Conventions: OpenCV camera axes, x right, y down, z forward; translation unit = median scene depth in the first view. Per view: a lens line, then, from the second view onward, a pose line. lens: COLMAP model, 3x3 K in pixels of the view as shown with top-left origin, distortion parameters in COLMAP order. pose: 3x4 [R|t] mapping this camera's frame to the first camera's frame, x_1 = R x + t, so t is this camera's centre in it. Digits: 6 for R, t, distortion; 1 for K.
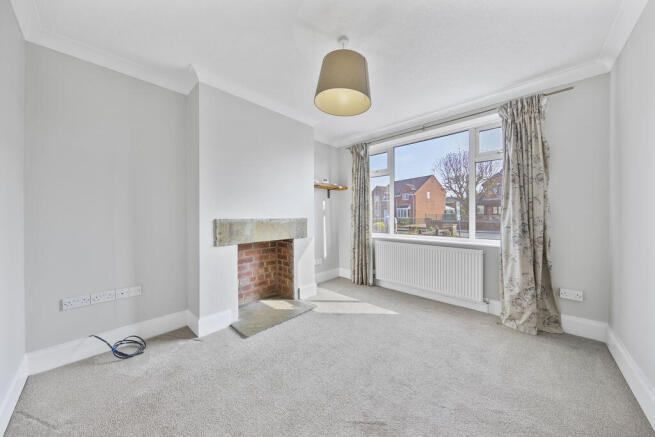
lens RADIAL K [[217.0, 0, 329.6], [0, 217.0, 216.9], [0, 0, 1]] dist [0.001054, 0.000008]
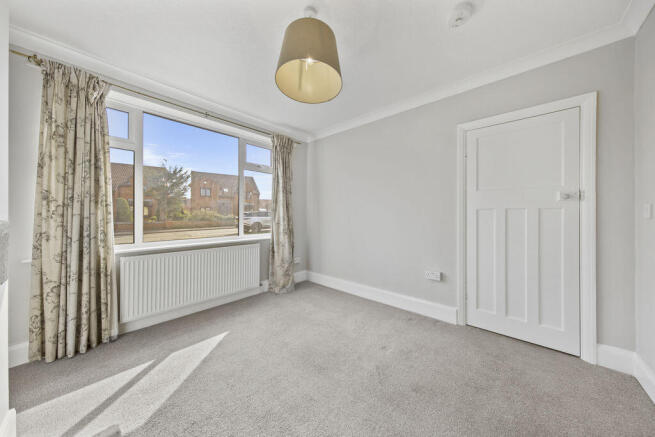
lens RADIAL K [[217.0, 0, 329.6], [0, 217.0, 216.9], [0, 0, 1]] dist [0.001054, 0.000008]
pose [[-0.014375, -0.006662, 0.999874, -0.486340], [0.006957, 0.999953, 0.006762, -0.002386], [-0.999872, 0.007053, -0.014328, 0.571440]]
